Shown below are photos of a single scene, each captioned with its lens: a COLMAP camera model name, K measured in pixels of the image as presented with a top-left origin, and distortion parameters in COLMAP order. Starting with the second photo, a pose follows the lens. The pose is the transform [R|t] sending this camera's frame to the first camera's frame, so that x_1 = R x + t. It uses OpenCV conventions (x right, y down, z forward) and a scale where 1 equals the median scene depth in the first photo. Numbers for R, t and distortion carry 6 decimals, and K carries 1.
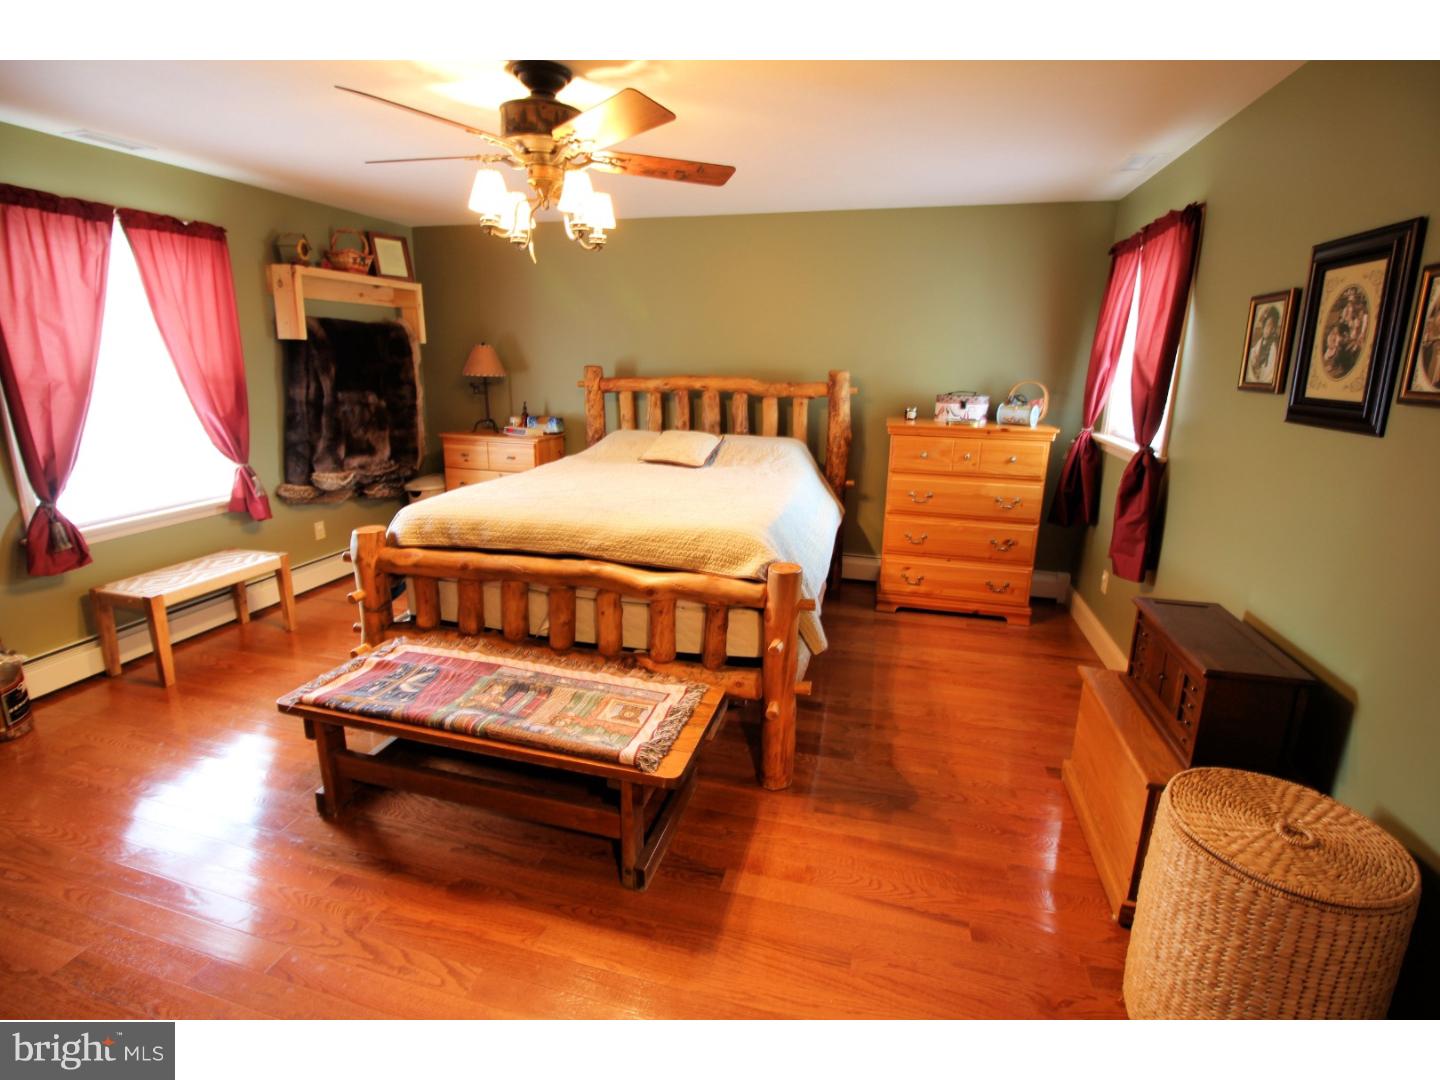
lens RADIAL K [[679.4, 0, 718.8], [0, 679.4, 533.7], [0, 0, 1]] dist [-0.002145, -0.004444]
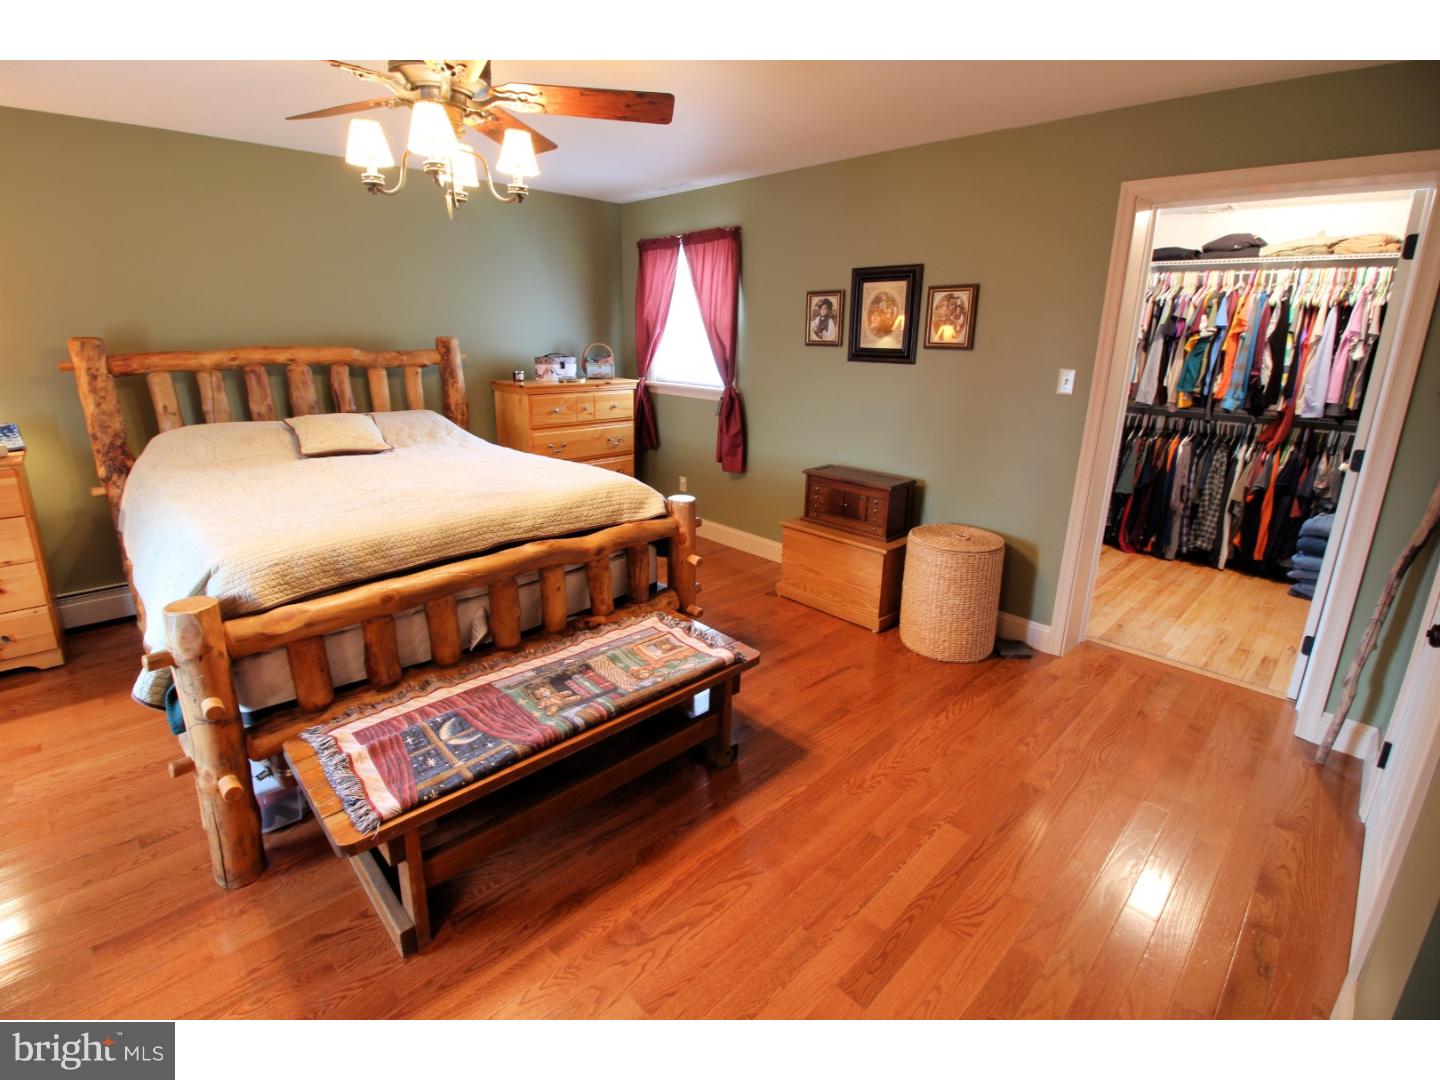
lens RADIAL K [[679.4, 0, 724.7], [0, 679.4, 540.7], [0, 0, 1]] dist [-0.002145, -0.004444]
pose [[0.489929, -0.265419, 0.830375, -0.882350], [0.210788, 0.960328, 0.182590, -0.083628], [-0.845895, 0.085577, 0.526440, 0.268867]]
